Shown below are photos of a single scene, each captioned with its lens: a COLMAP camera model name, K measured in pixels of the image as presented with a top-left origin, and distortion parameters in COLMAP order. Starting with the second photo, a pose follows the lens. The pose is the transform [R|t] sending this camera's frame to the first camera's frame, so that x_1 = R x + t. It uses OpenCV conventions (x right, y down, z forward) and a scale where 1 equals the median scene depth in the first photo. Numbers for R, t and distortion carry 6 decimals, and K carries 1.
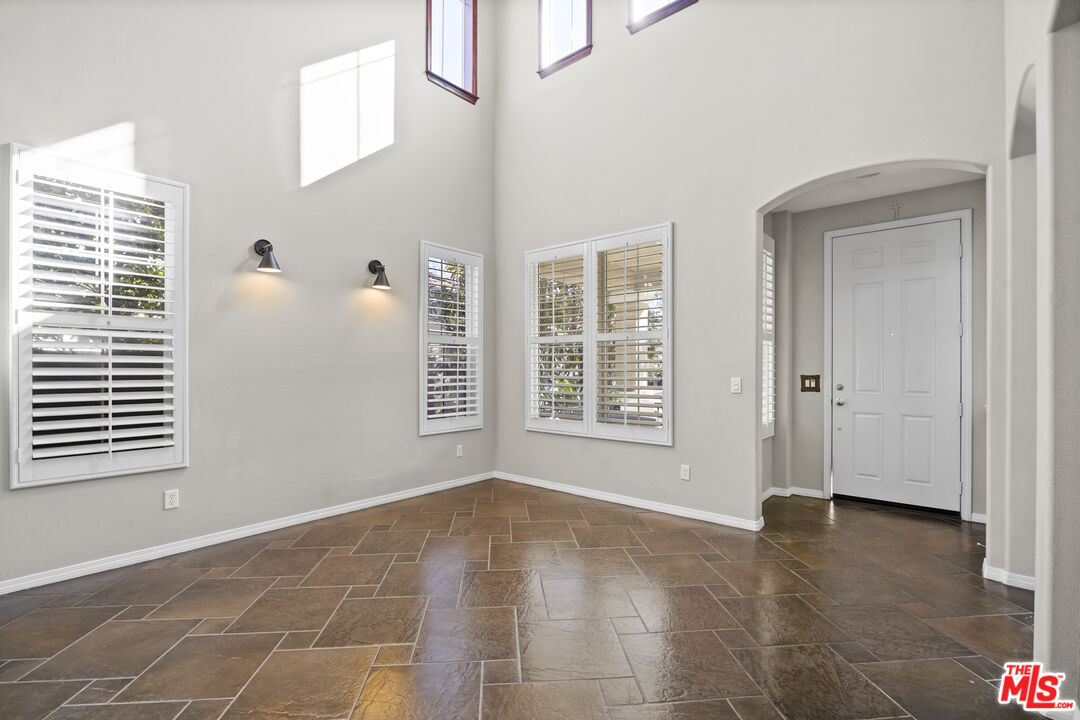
lens RADIAL K [[492.0, 0, 543.4], [0, 492.0, 360.5], [0, 0, 1]] dist [-0.003822, -0.000327]
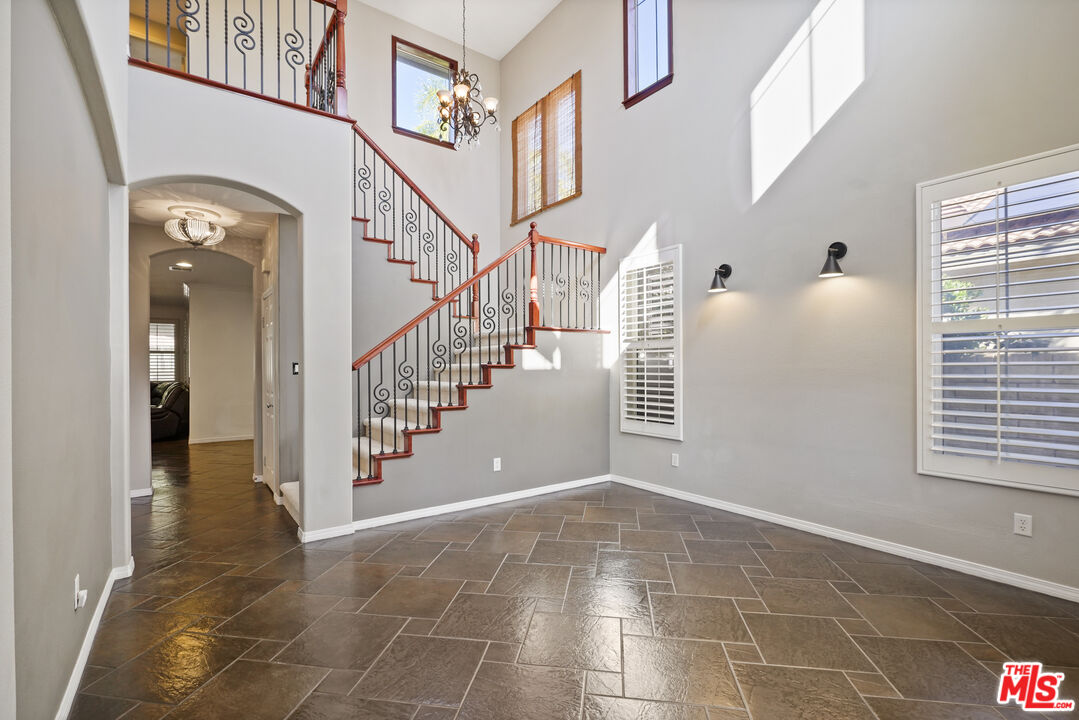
lens RADIAL K [[491.5, 0, 541.9], [0, 491.5, 366.5], [0, 0, 1]] dist [-0.003822, -0.000327]
pose [[-0.252457, -0.011352, -0.967541, 0.558671], [0.008493, 0.999867, -0.013947, 0.011330], [0.967571, -0.011738, -0.252327, 0.699663]]
